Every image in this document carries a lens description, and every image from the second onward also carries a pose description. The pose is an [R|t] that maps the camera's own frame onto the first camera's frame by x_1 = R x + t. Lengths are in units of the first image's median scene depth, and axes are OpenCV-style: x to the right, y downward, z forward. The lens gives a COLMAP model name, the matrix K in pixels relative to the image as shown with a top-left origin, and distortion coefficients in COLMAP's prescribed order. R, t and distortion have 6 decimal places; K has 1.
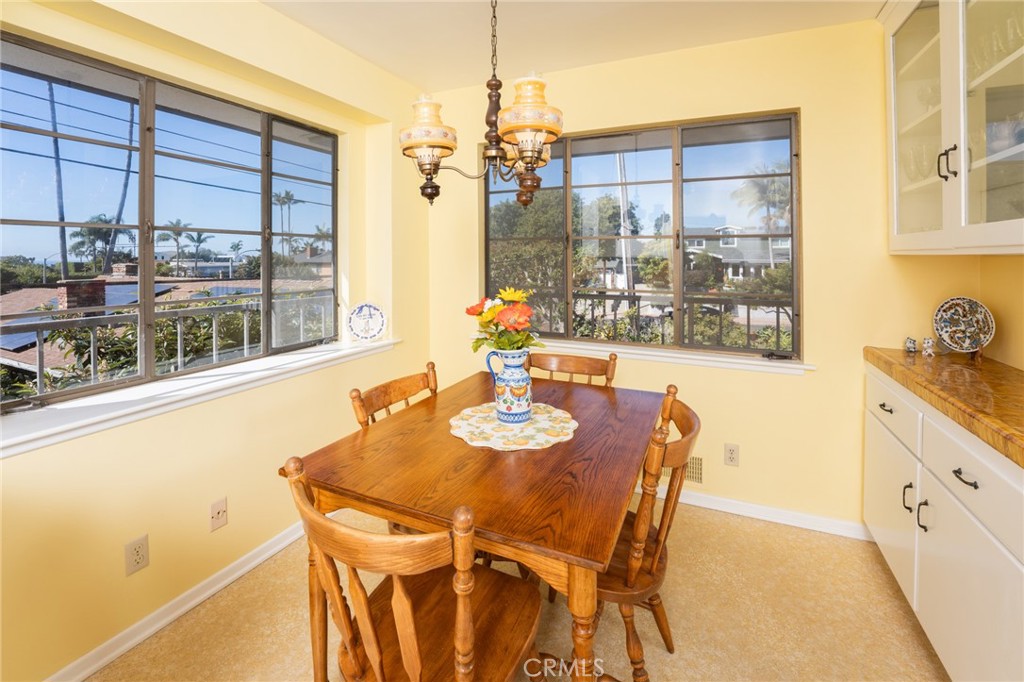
lens RADIAL K [[449.9, 0, 510.5], [0, 449.9, 249.3], [0, 0, 1]] dist [-0.019320, -0.000026]
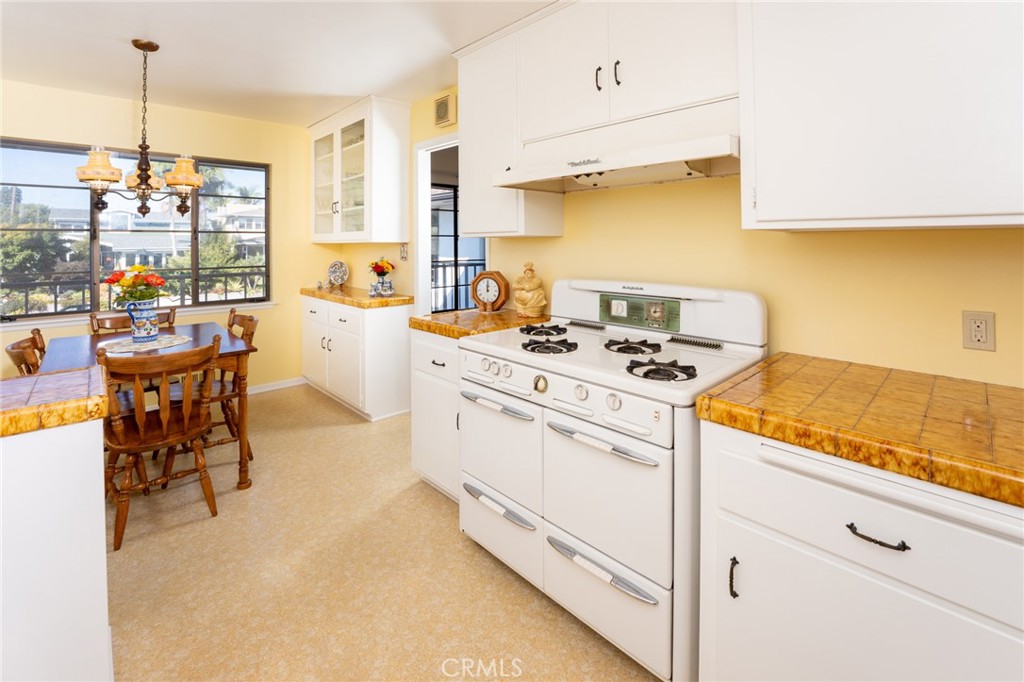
lens RADIAL K [[449.9, 0, 510.5], [0, 449.9, 249.3], [0, 0, 1]] dist [-0.019320, -0.000026]
pose [[0.370296, -0.018578, 0.928728, -0.876304], [-0.008109, 0.999697, 0.023230, -0.017355], [-0.928879, -0.016133, 0.370033, -0.758937]]
